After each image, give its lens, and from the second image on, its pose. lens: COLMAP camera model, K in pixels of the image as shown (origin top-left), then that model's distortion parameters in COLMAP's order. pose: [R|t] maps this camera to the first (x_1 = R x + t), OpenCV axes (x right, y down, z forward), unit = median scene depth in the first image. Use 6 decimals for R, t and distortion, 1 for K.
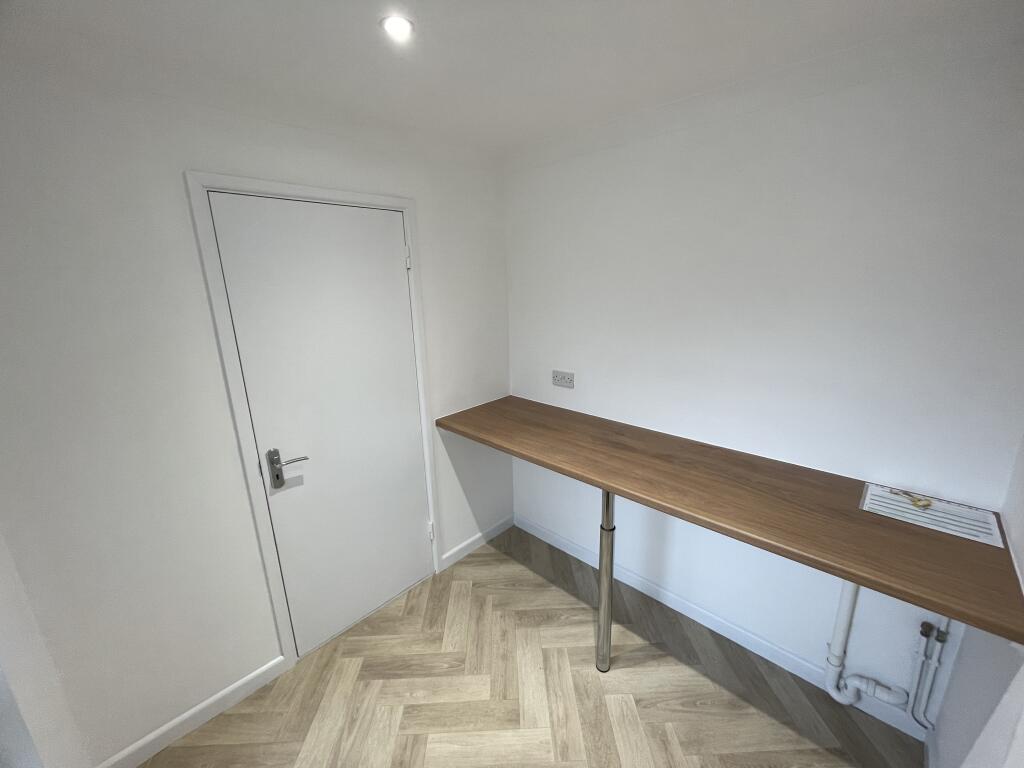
lens RADIAL K [[414.6, 0, 514.3], [0, 414.6, 381.6], [0, 0, 1]] dist [0.003948, -0.000378]
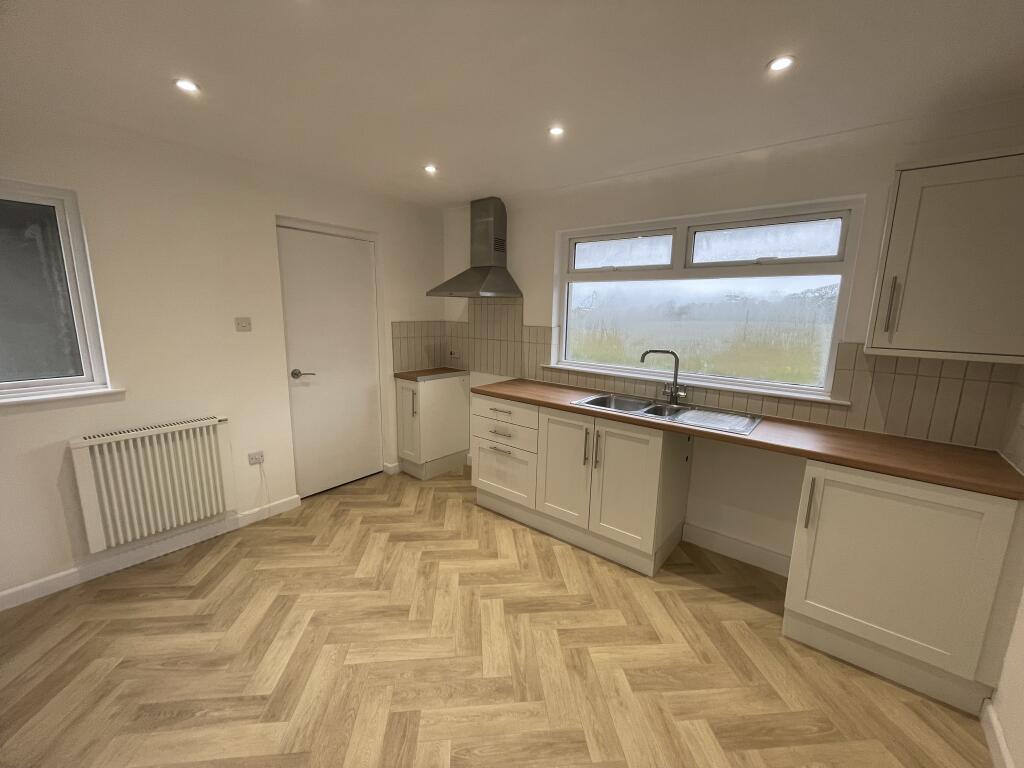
lens RADIAL K [[414.6, 0, 514.4], [0, 414.6, 384.0], [0, 0, 1]] dist [0.003948, -0.000378]
pose [[0.996639, 0.033413, 0.074789, -0.058797], [-0.028566, 0.997478, -0.064971, 0.248282], [-0.076771, 0.062616, 0.995081, -0.556007]]
